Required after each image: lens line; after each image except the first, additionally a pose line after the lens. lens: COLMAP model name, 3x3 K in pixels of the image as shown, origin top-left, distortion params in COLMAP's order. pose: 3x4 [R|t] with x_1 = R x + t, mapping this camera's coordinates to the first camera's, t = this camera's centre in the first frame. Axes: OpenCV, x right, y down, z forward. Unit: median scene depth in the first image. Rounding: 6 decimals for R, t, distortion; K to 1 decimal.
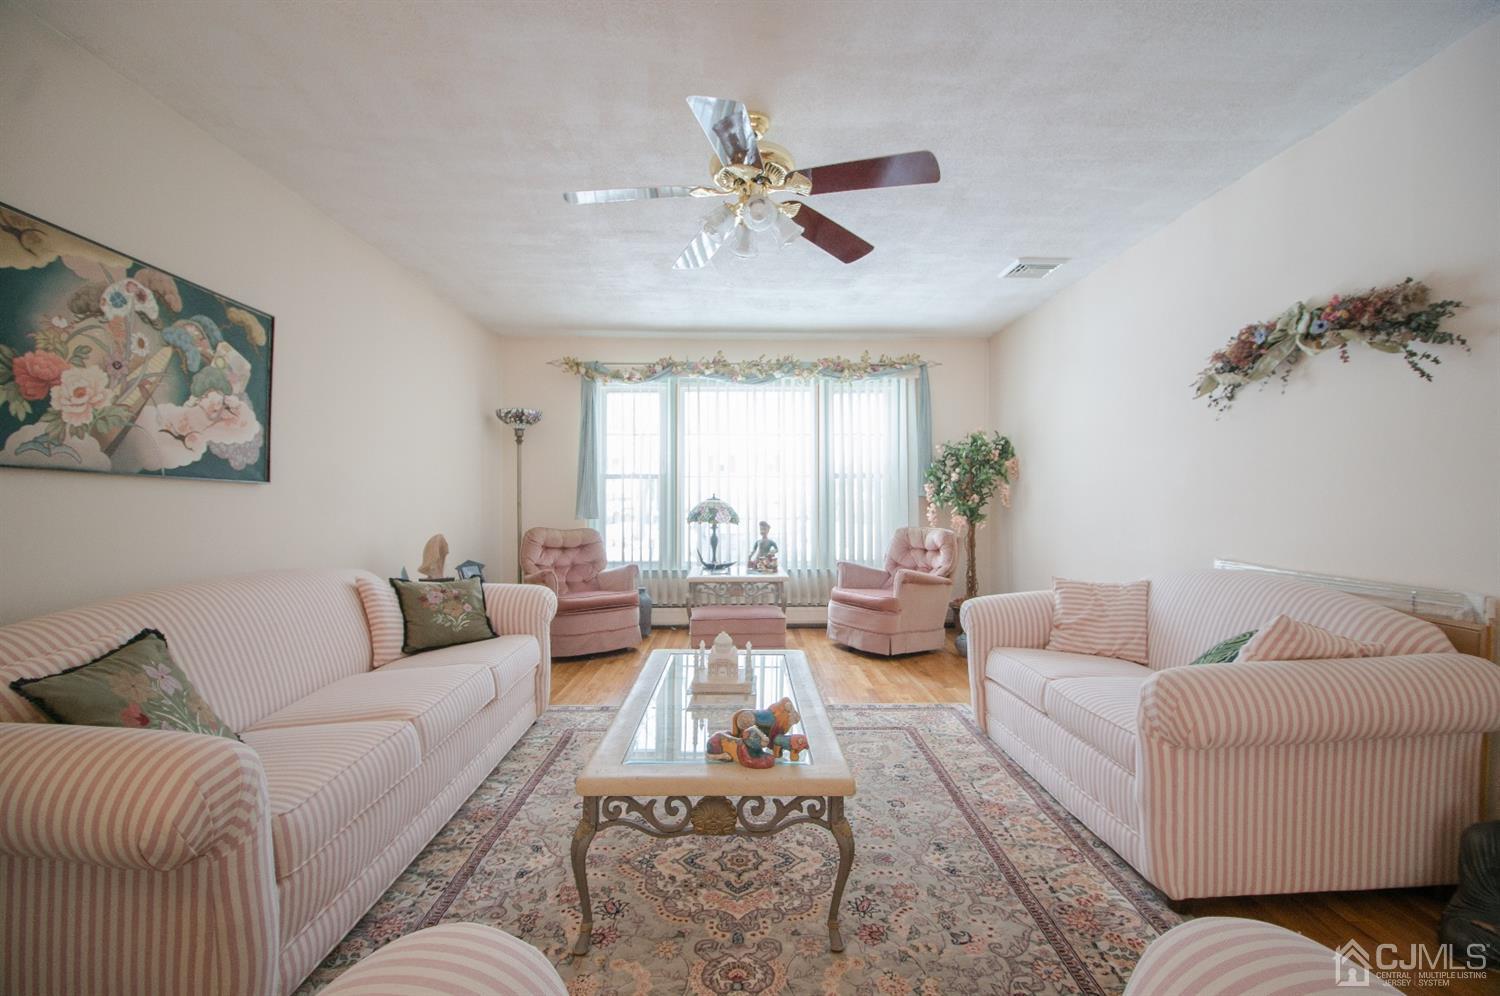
lens RADIAL K [[649.5, 0, 753.2], [0, 649.5, 497.4], [0, 0, 1]] dist [-0.001170, -0.012449]
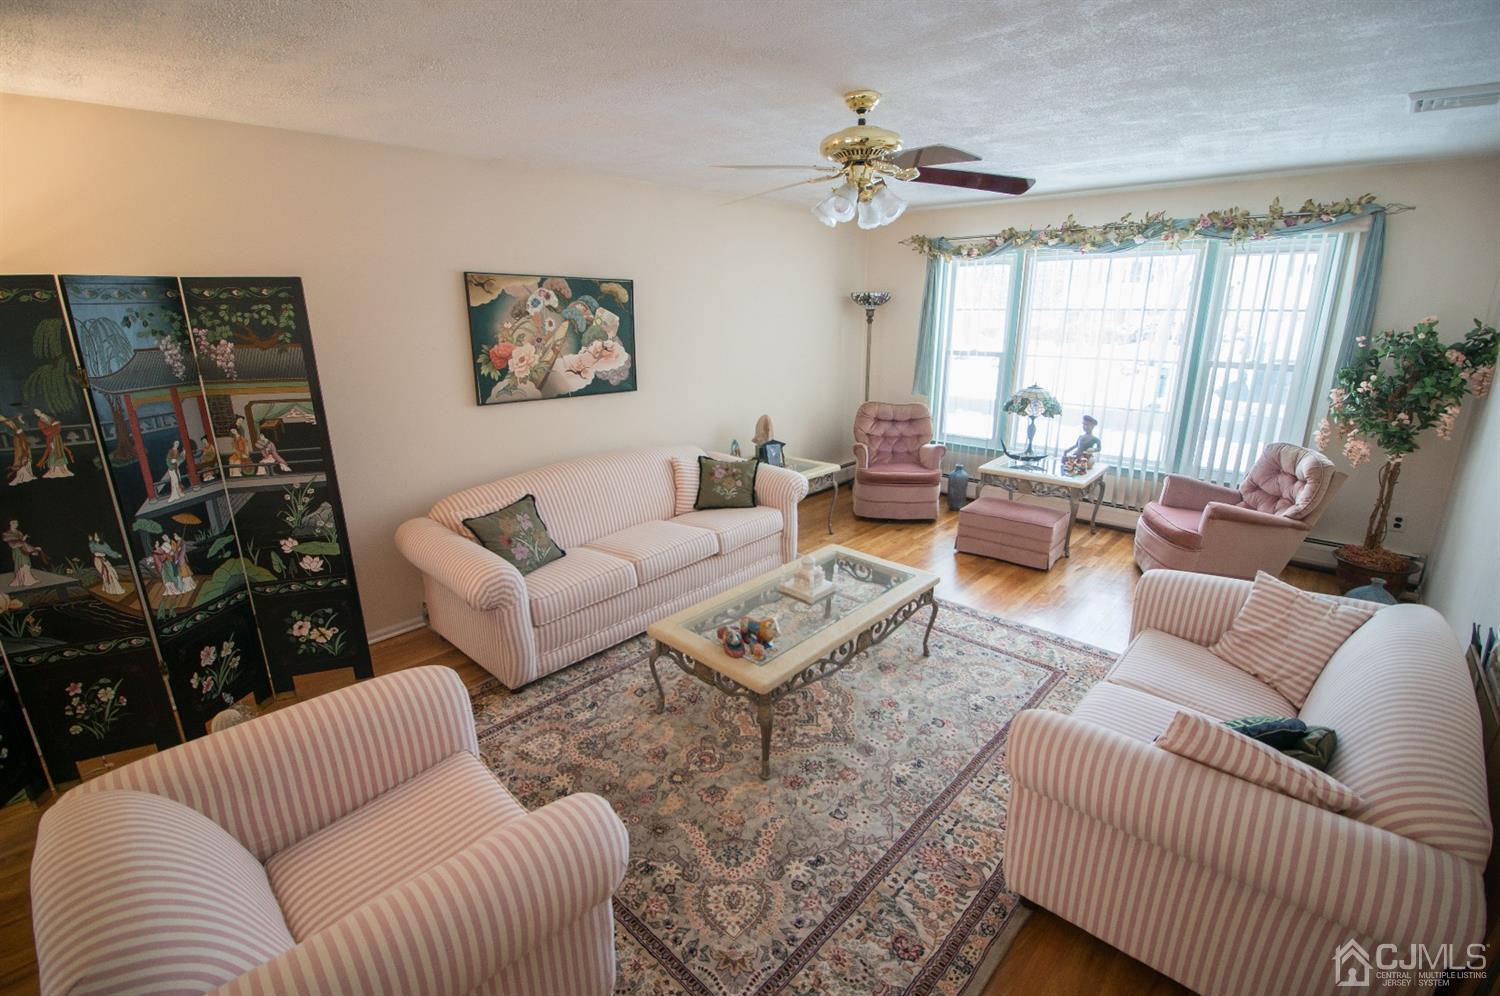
lens RADIAL K [[658.4, 0, 752.0], [0, 658.4, 499.4], [0, 0, 1]] dist [0.001125, -0.013434]
pose [[0.719226, 0.193533, -0.667278, 0.662932], [0.009555, 0.957575, 0.288027, -0.254857], [0.694711, -0.213532, 0.686863, 0.022577]]
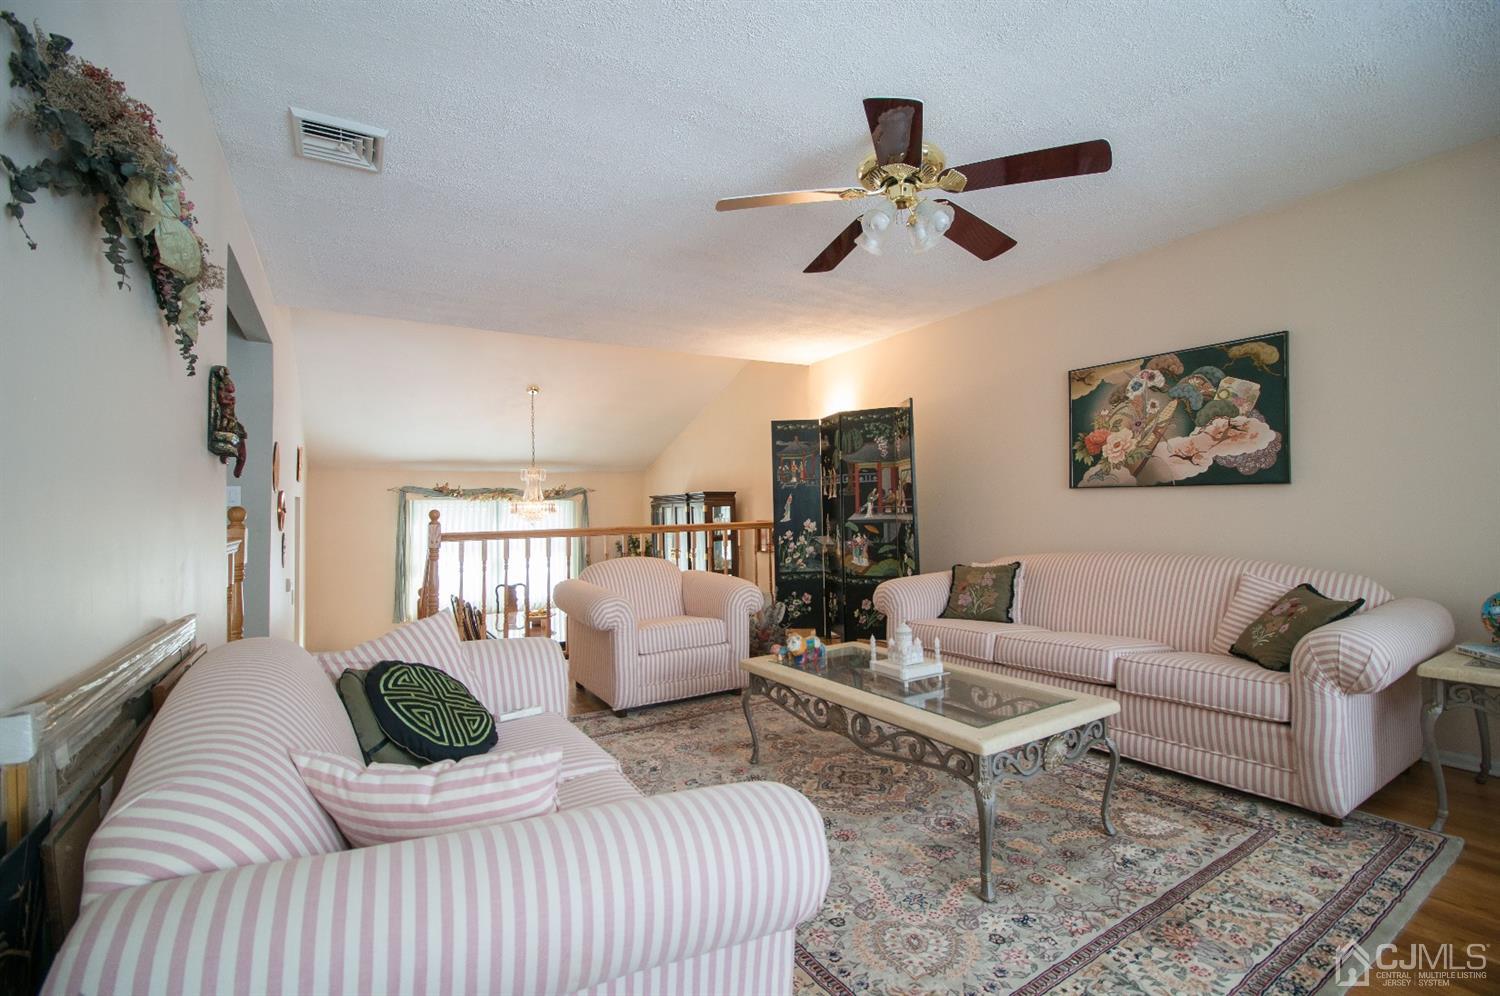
lens RADIAL K [[658.4, 0, 752.0], [0, 658.4, 499.4], [0, 0, 1]] dist [0.001125, -0.013434]
pose [[-0.859144, 0.006801, -0.511688, 0.675191], [0.021451, 0.999511, -0.022732, 0.012861], [0.511284, -0.030506, -0.858870, 1.649358]]
